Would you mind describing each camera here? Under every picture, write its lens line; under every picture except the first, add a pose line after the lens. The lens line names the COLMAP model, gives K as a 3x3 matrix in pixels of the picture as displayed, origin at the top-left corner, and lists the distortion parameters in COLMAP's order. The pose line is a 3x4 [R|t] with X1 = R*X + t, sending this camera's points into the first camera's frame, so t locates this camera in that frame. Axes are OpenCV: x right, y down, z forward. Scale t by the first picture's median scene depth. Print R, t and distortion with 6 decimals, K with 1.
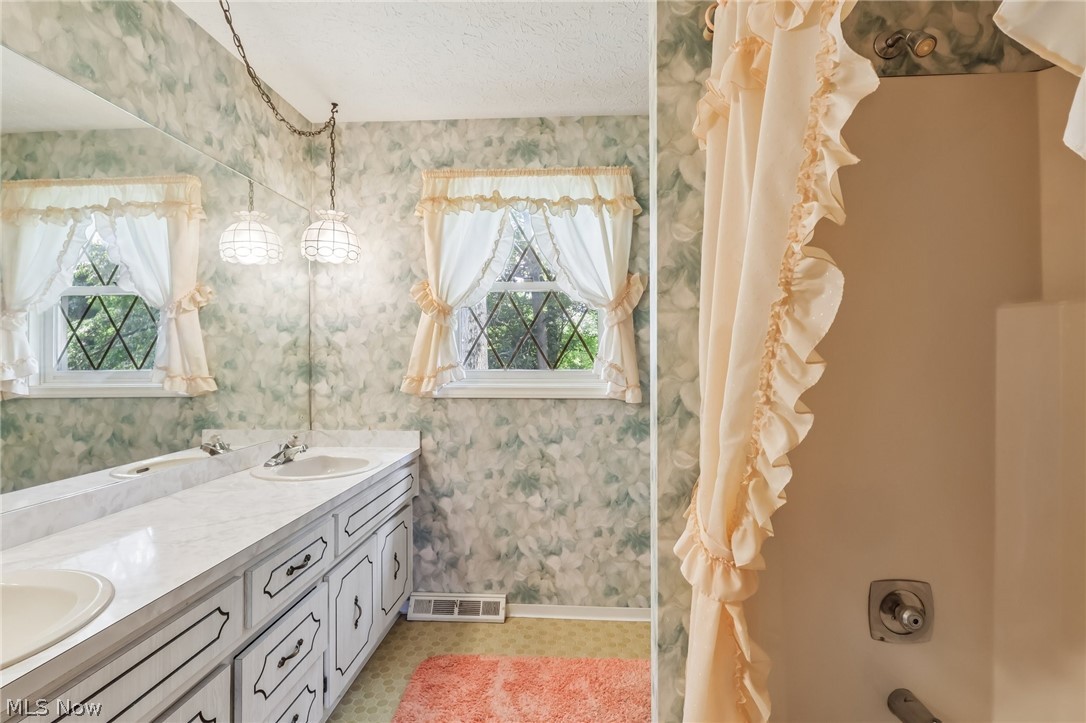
lens RADIAL K [[505.7, 0, 554.2], [0, 505.7, 359.8], [0, 0, 1]] dist [-0.000425, 0.000182]
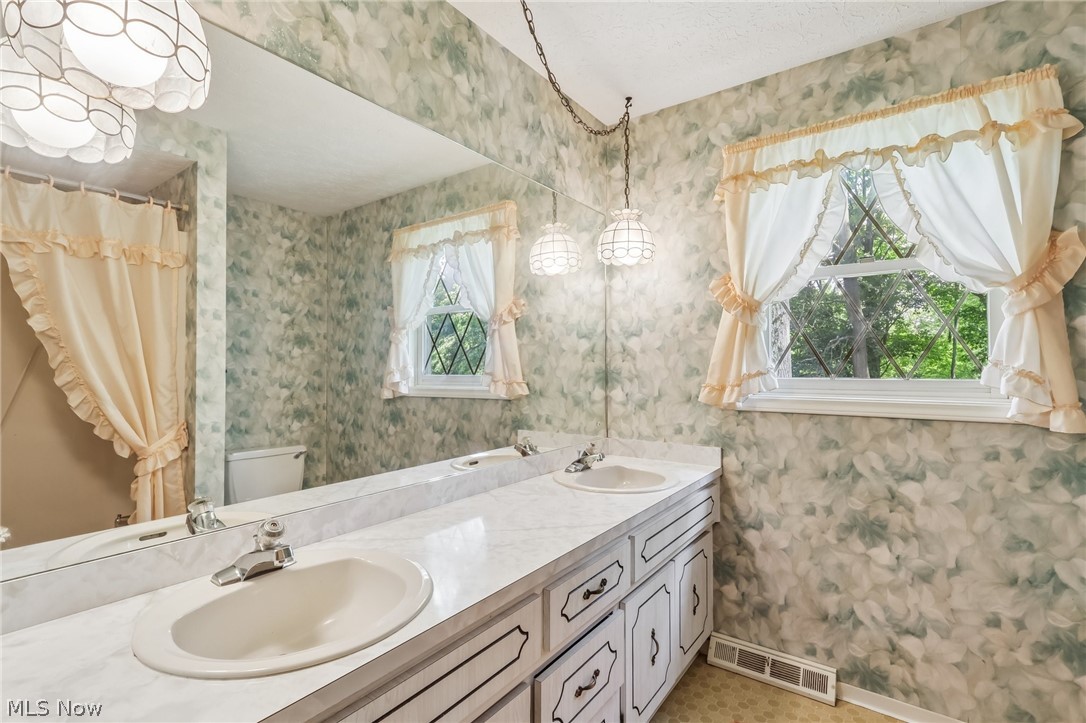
lens RADIAL K [[505.7, 0, 554.2], [0, 505.7, 359.8], [0, 0, 1]] dist [-0.000425, 0.000182]
pose [[0.850370, -0.008730, -0.526113, -0.053206], [0.001095, 0.999890, -0.014822, 0.002510], [0.526184, 0.012028, 0.850286, 0.114208]]
